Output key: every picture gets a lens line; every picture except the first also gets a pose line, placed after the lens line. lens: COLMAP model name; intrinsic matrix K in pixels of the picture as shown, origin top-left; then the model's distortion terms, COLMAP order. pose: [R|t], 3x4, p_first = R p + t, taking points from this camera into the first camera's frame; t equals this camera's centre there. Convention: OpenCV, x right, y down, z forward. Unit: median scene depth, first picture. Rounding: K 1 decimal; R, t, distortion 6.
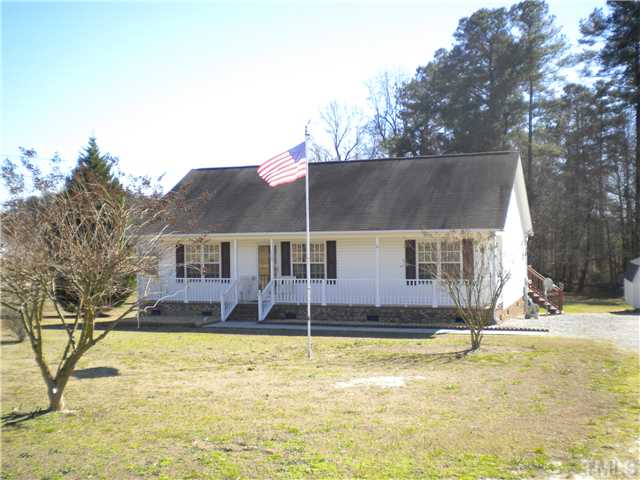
lens RADIAL K [[670.4, 0, 315.7], [0, 670.4, 239.1], [0, 0, 1]] dist [0.021322, -0.002376]
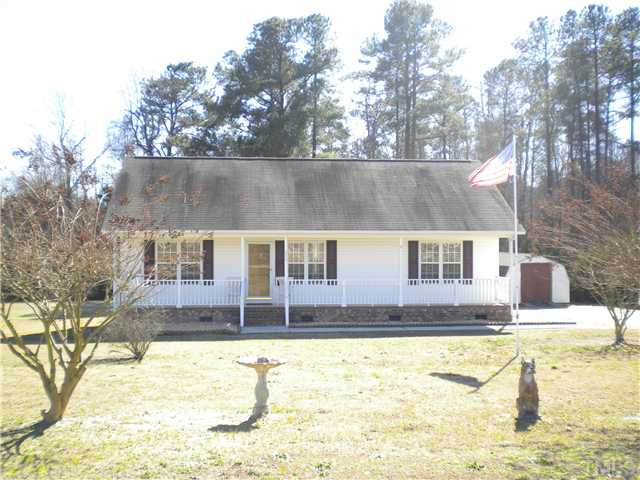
lens RADIAL K [[670.4, 0, 315.7], [0, 670.4, 239.1], [0, 0, 1]] dist [0.021322, -0.002376]
pose [[0.920093, 0.014254, 0.391441, -0.397139], [-0.013953, 0.999896, -0.003614, 0.004651], [-0.391452, -0.002137, 0.920196, 0.114508]]
